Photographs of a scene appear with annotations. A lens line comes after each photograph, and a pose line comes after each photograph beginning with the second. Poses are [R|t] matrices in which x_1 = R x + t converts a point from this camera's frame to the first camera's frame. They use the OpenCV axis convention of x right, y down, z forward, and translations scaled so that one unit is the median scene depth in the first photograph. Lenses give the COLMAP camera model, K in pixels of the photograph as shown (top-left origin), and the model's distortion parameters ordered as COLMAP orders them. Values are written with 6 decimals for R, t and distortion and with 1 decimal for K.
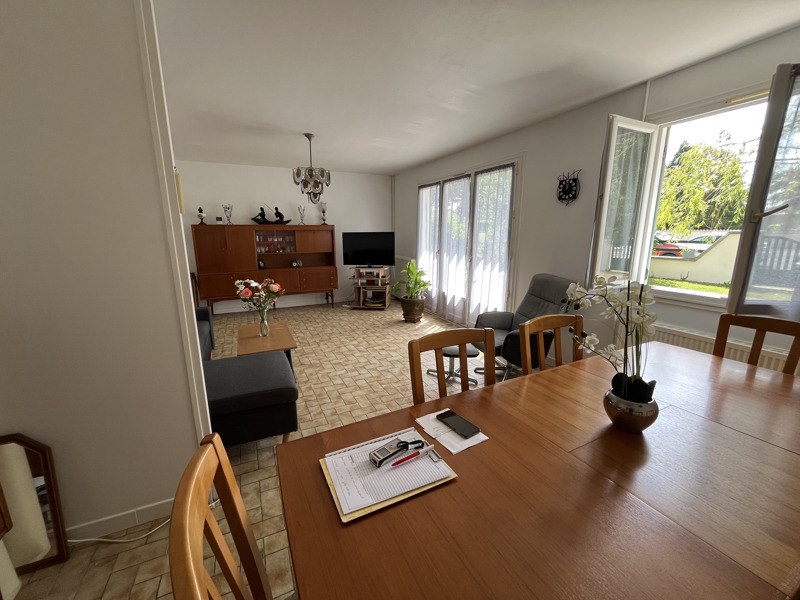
lens RADIAL K [[323.5, 0, 396.5], [0, 323.5, 298.9], [0, 0, 1]] dist [0.000703, -0.000045]
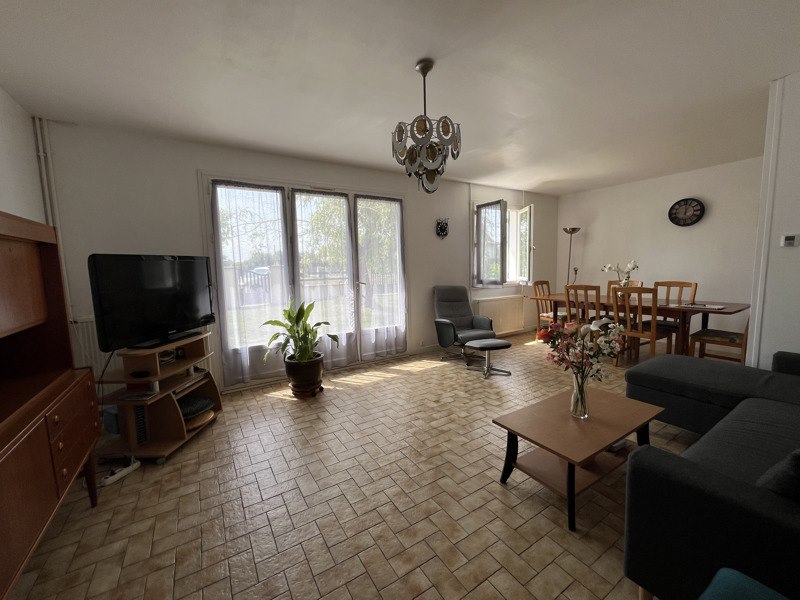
lens RADIAL K [[323.5, 0, 397.1], [0, 323.5, 299.2], [0, 0, 1]] dist [0.000703, -0.000045]
pose [[-0.113198, -0.095901, 0.988933, -0.753045], [0.230784, 0.965570, 0.120052, -0.189379], [-0.966398, 0.241820, -0.087169, 1.075120]]
